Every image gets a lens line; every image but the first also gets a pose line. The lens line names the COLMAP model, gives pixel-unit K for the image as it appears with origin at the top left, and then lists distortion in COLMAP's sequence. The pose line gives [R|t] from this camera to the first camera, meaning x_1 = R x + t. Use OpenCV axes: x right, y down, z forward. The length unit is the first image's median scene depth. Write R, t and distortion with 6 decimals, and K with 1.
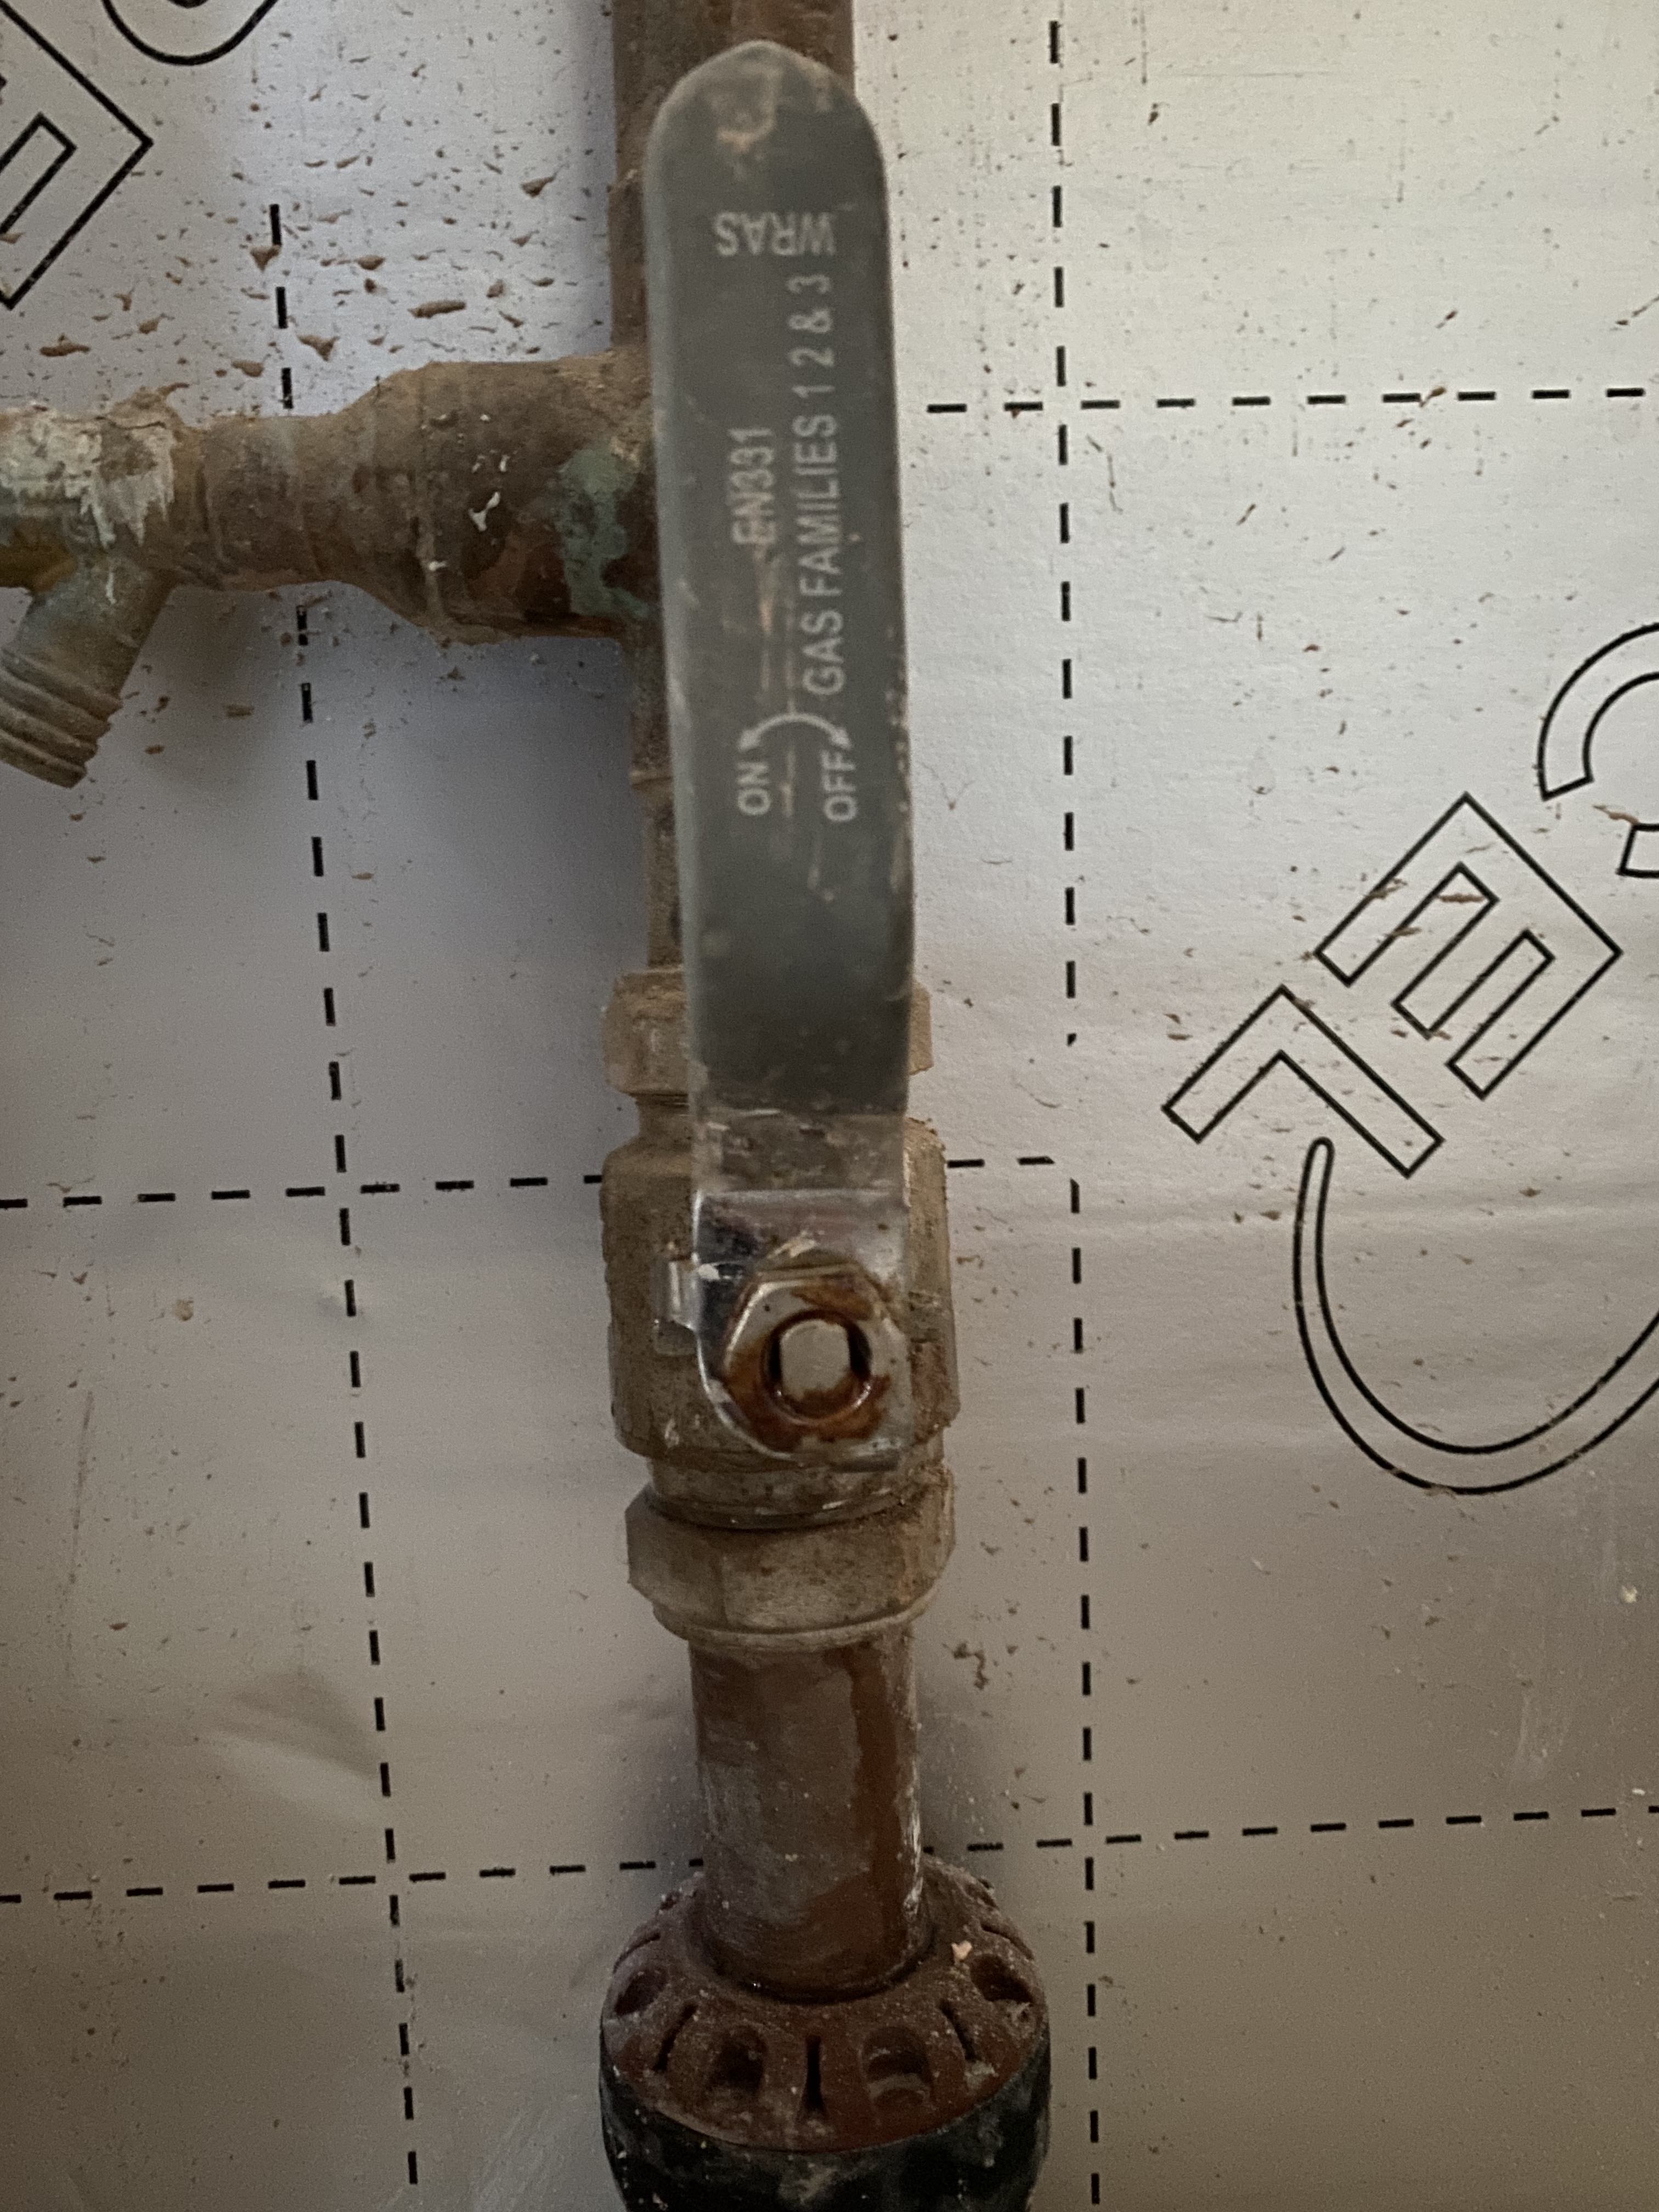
lens RADIAL K [[1673.9, 0, 808.9], [0, 1673.9, 1119.0], [0, 0, 1]] dist [0.000480, -0.010980]
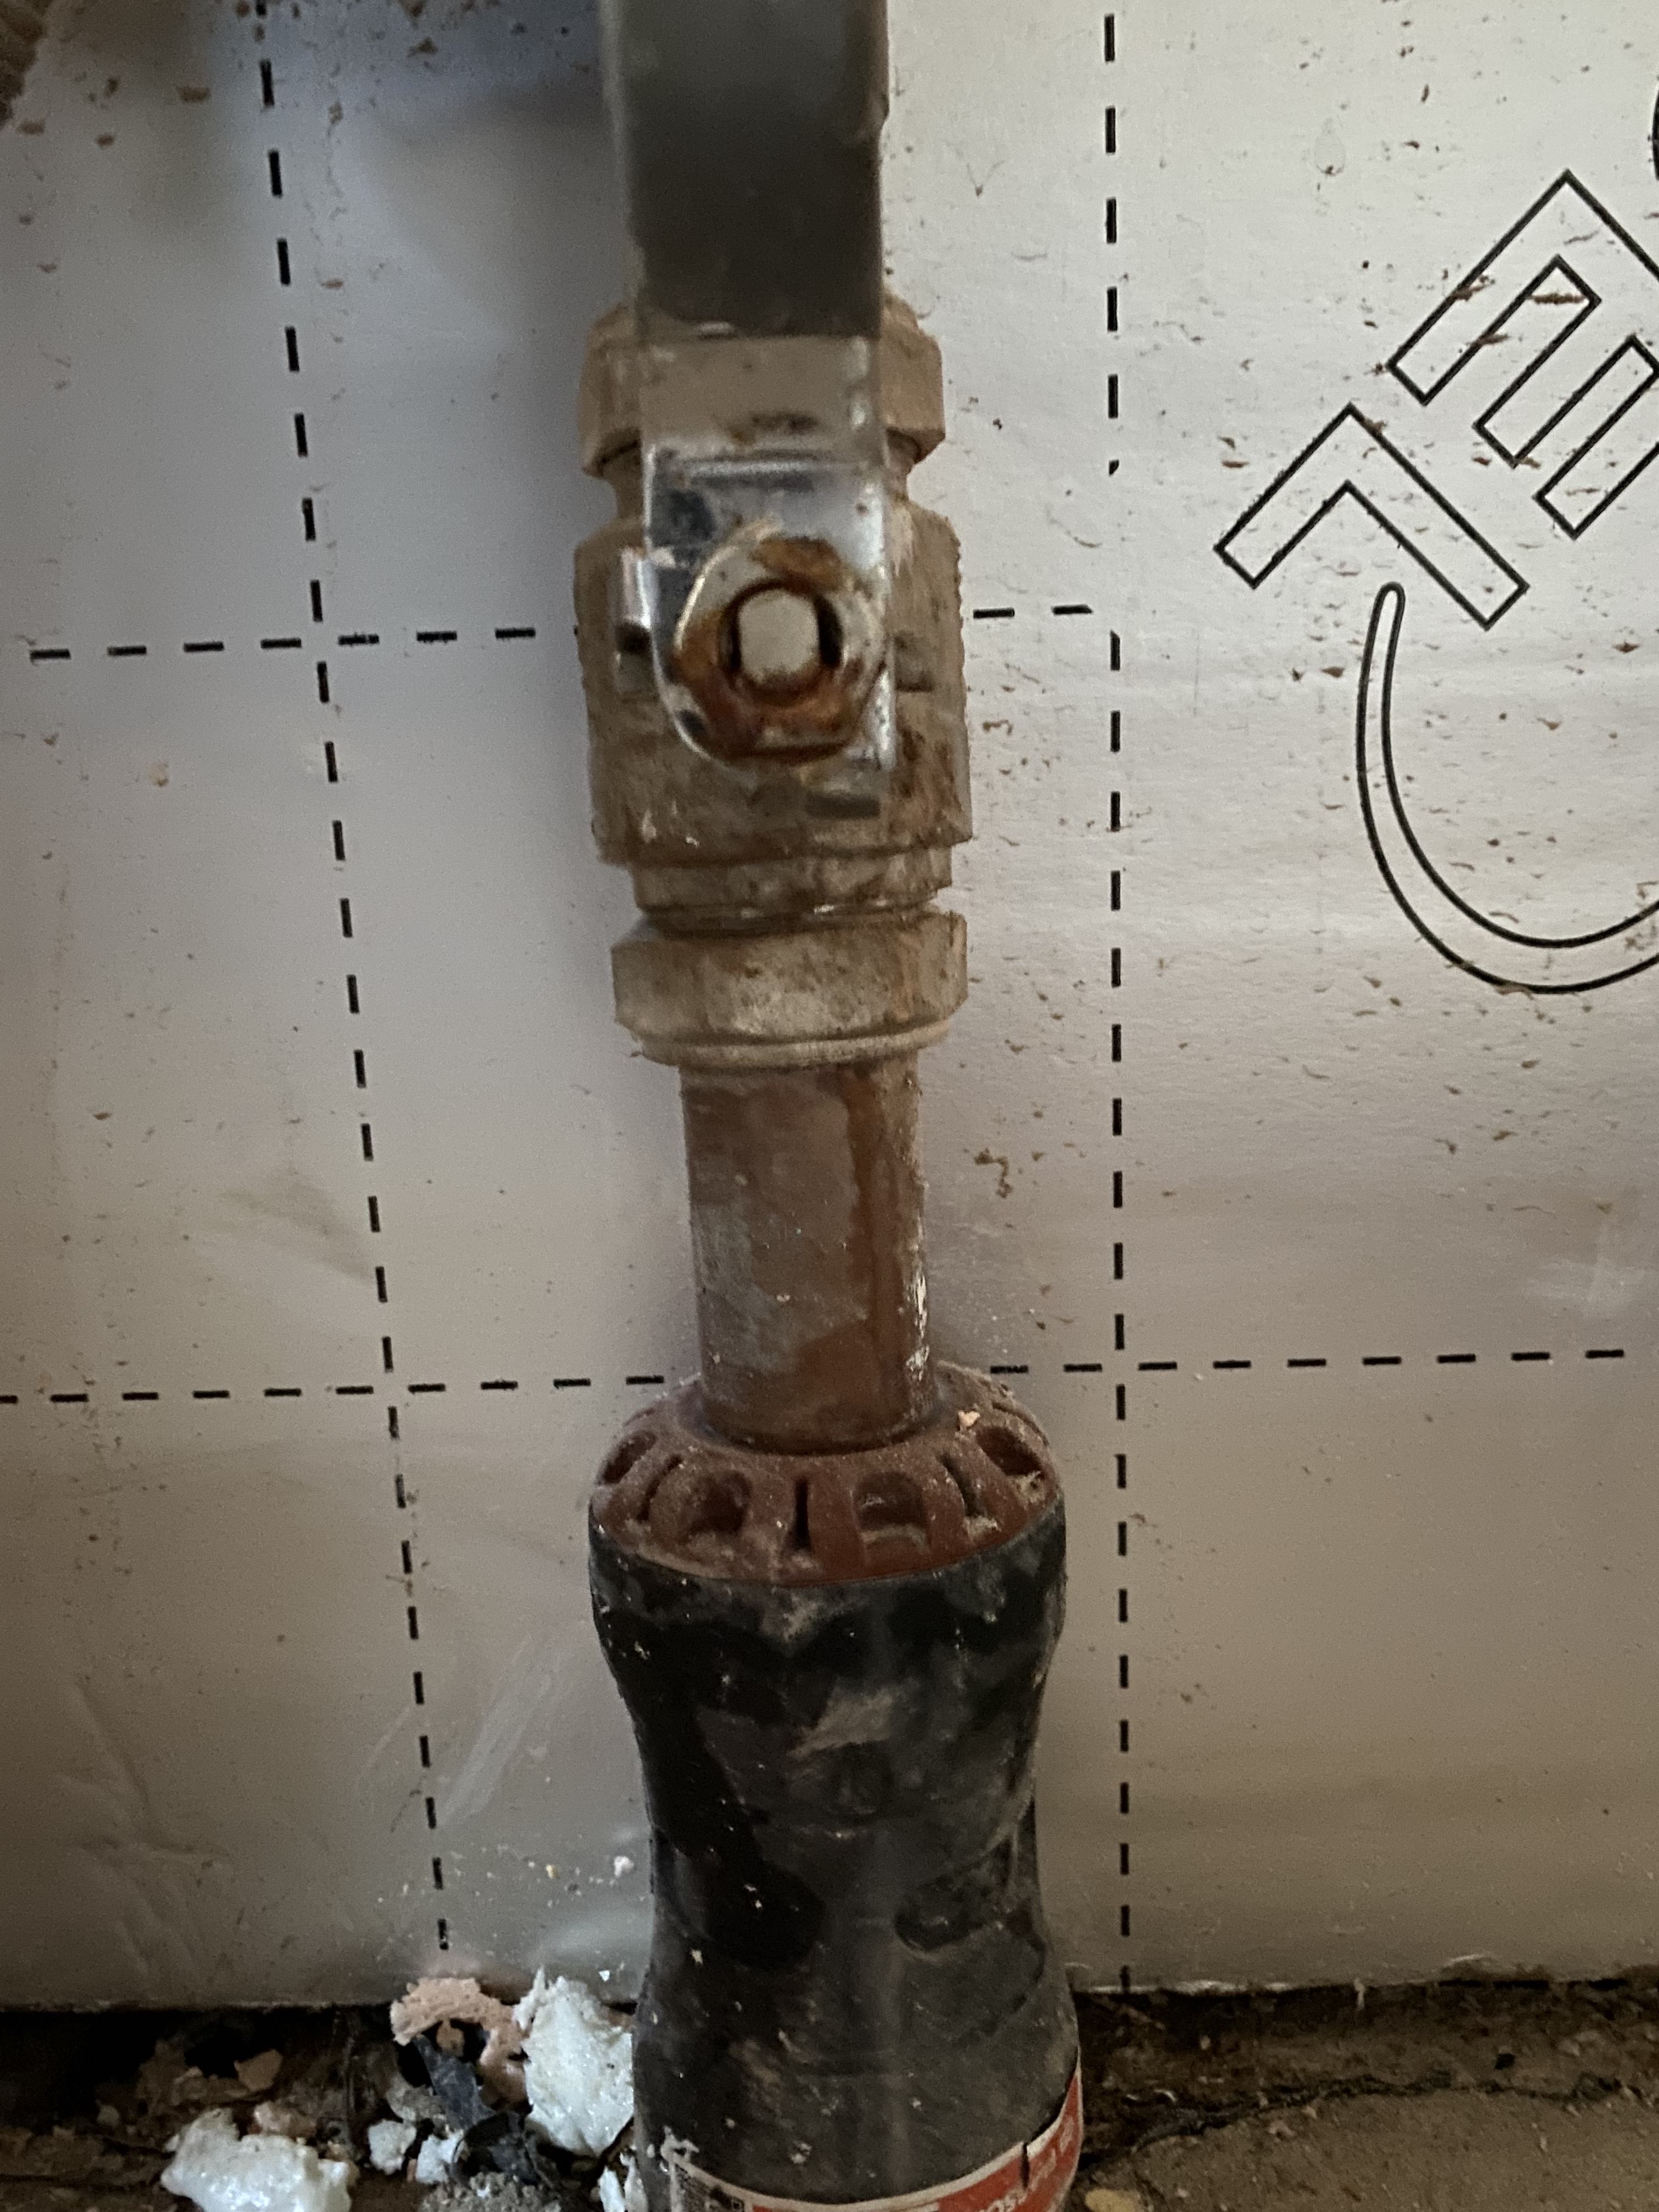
lens RADIAL K [[1673.9, 0, 824.6], [0, 1673.9, 1106.9], [0, 0, 1]] dist [0.000480, -0.010980]
pose [[0.998301, 0.007777, -0.057752, 0.057490], [-0.003470, 0.997230, 0.074305, 0.229162], [0.058170, -0.073978, 0.995562, 0.068065]]
